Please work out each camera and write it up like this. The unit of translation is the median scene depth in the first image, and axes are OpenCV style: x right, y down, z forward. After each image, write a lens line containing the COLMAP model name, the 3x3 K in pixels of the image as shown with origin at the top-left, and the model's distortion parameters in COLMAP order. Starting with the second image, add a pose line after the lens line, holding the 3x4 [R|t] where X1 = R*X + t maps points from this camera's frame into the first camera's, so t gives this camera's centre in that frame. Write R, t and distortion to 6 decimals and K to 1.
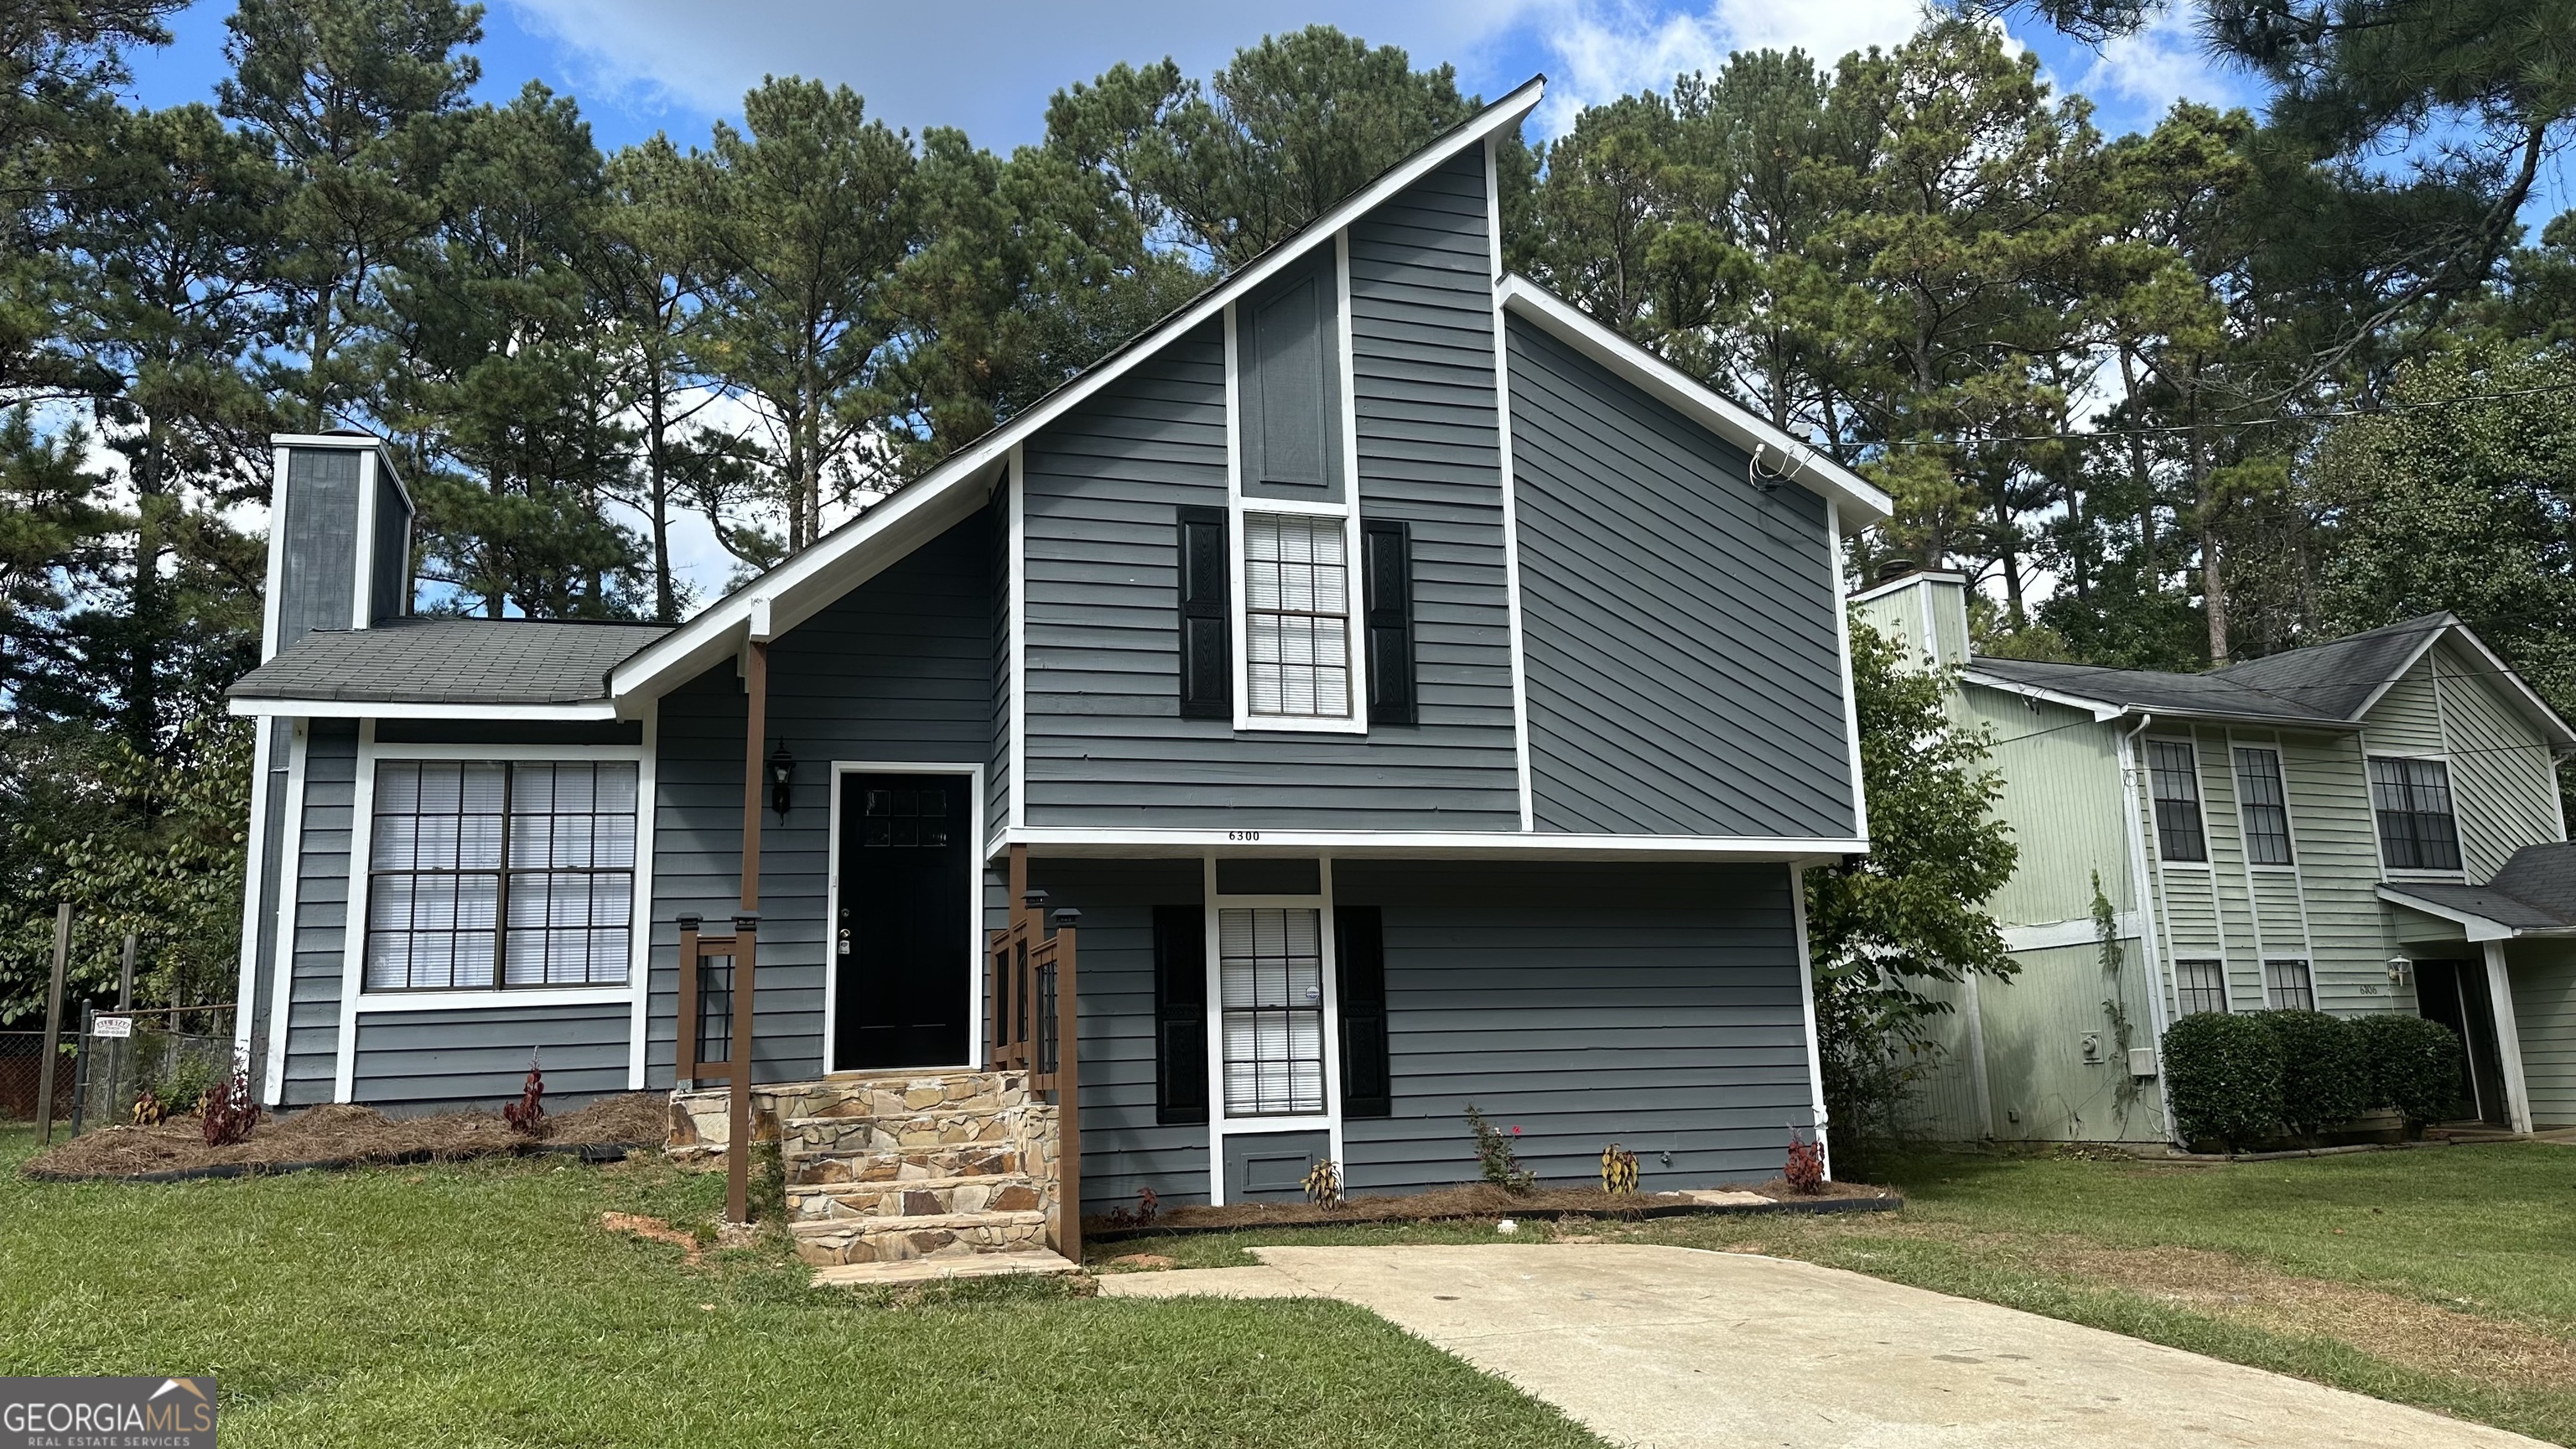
lens RADIAL K [[1774.3, 0, 1280.0], [0, 1774.3, 717.6], [0, 0, 1]] dist [0.035171, -0.039461]
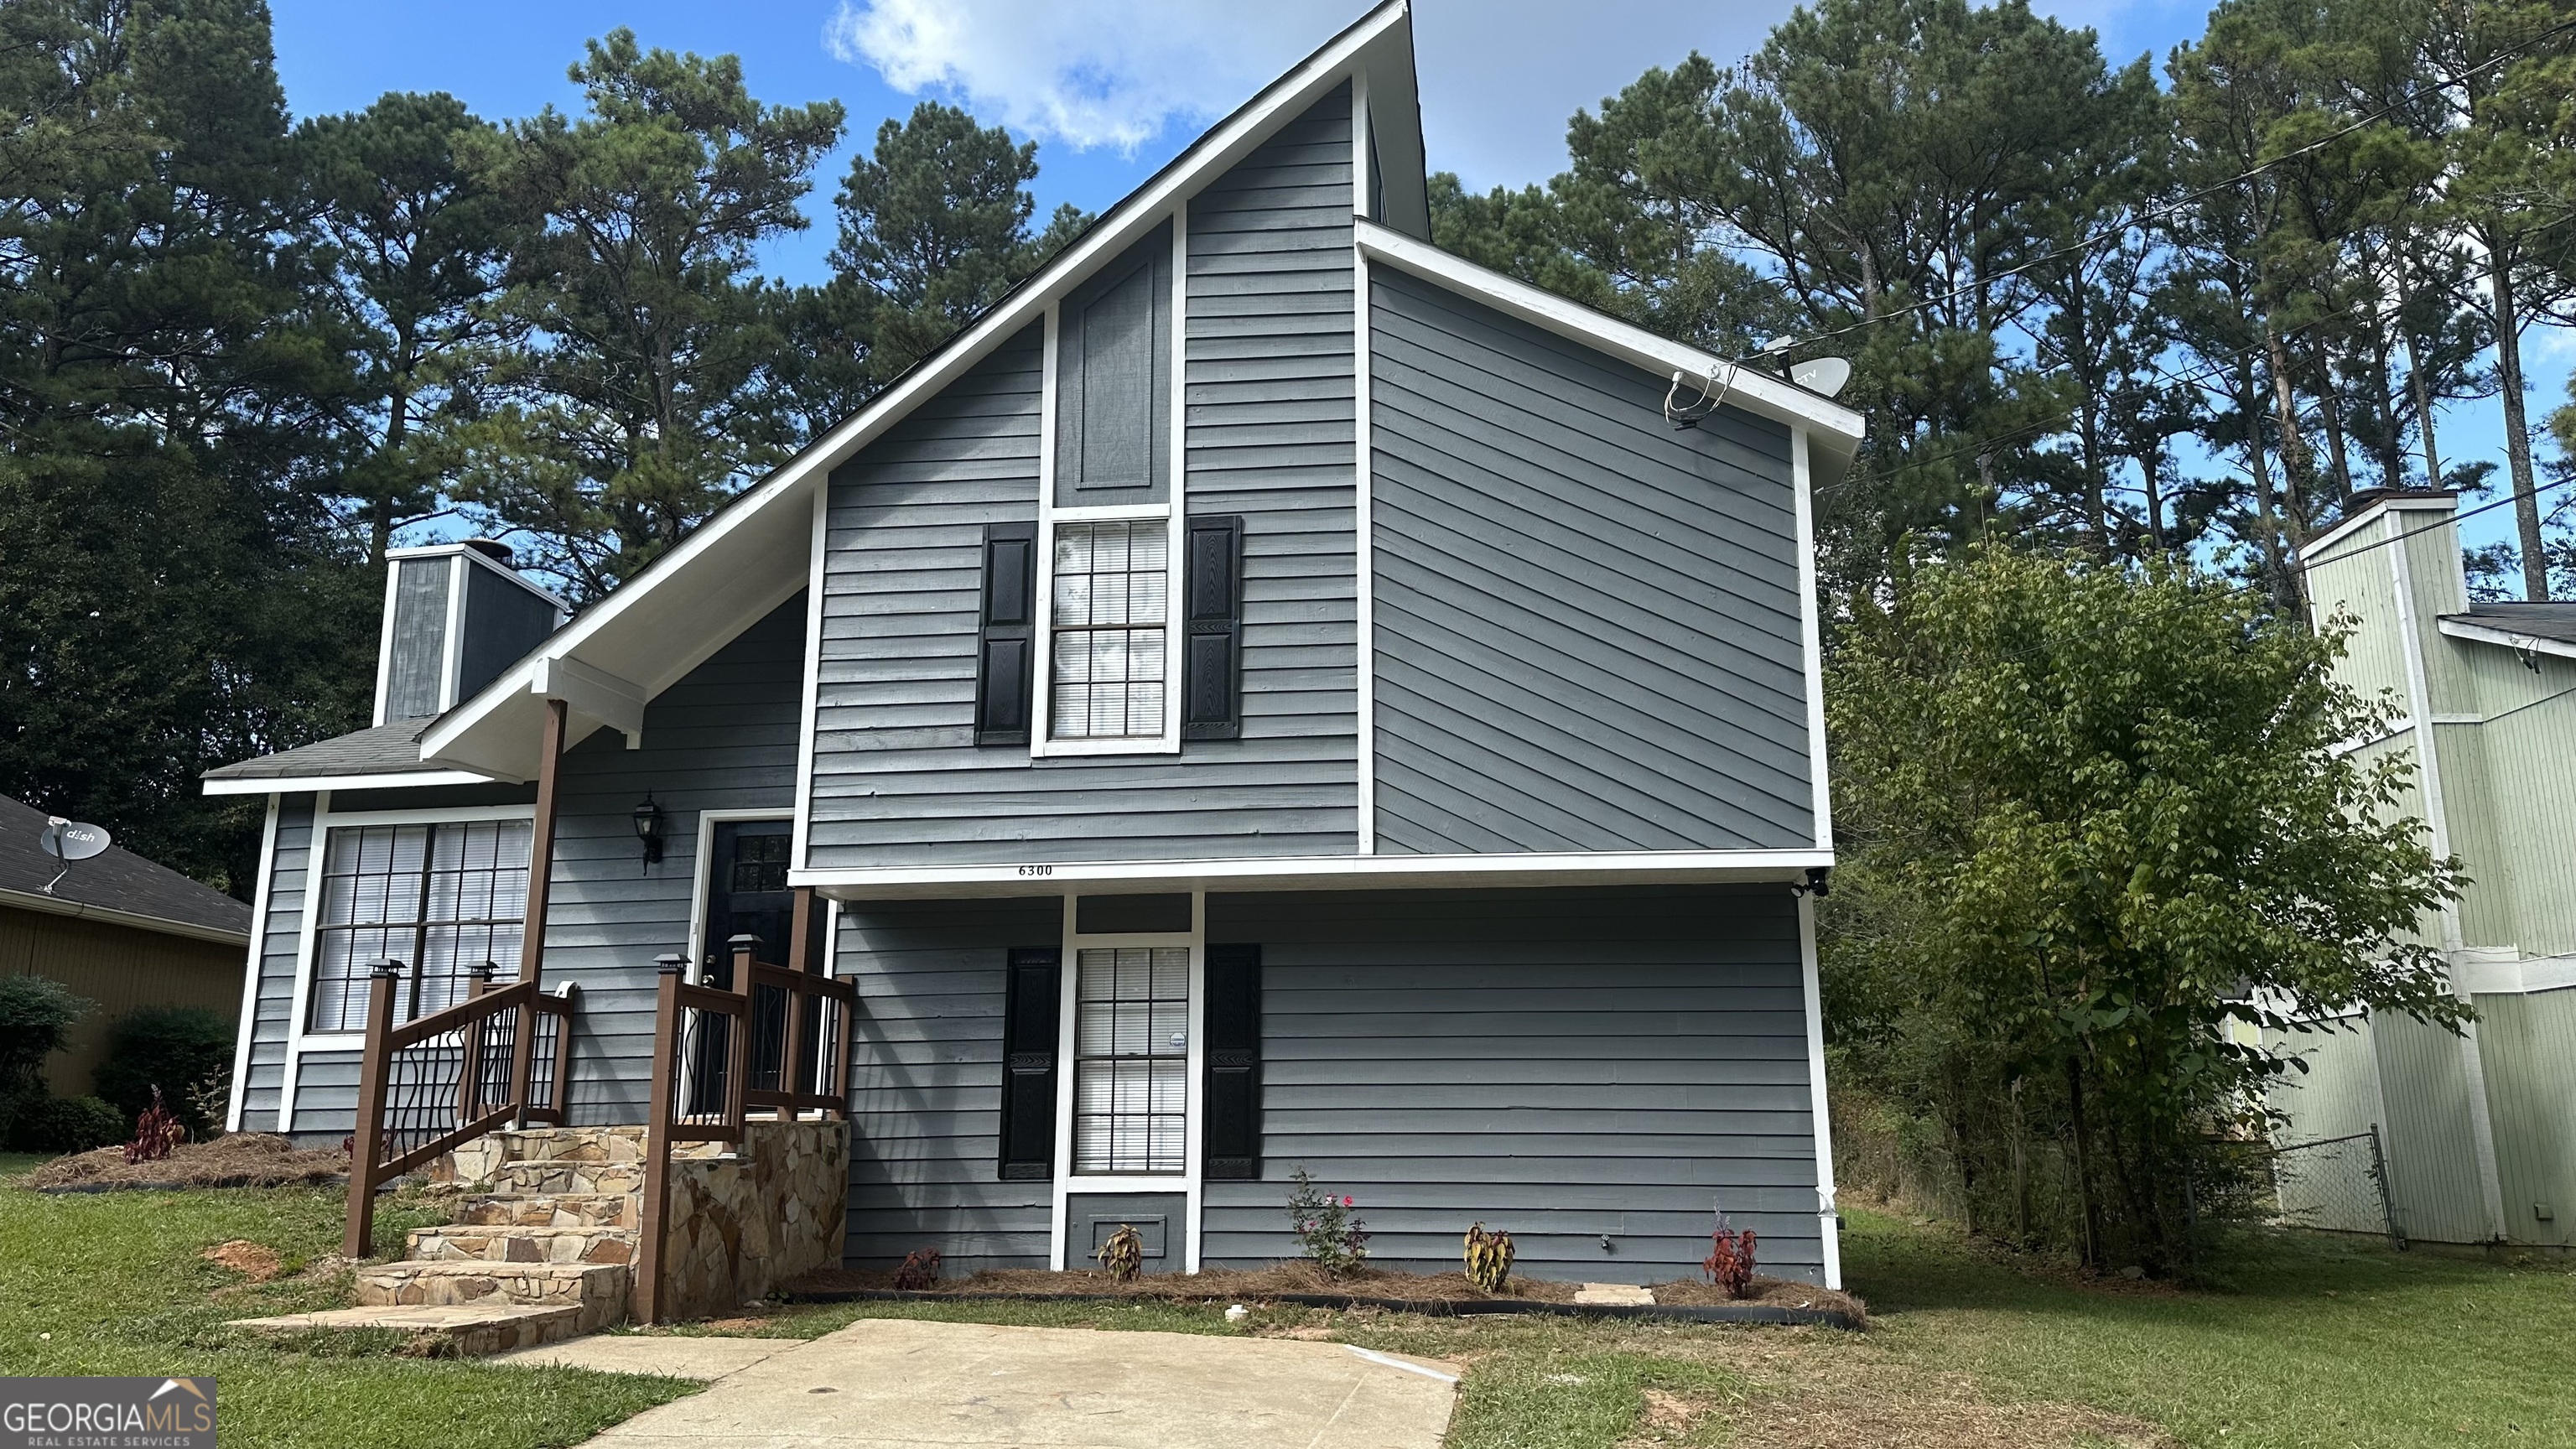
lens RADIAL K [[1774.3, 0, 1297.2], [0, 1774.3, 731.0], [0, 0, 1]] dist [0.035171, -0.039461]
pose [[0.911822, -0.063425, -0.405658, 0.460667], [0.056644, 0.997981, -0.028713, 0.026610], [0.406660, 0.003203, 0.913574, 0.194325]]
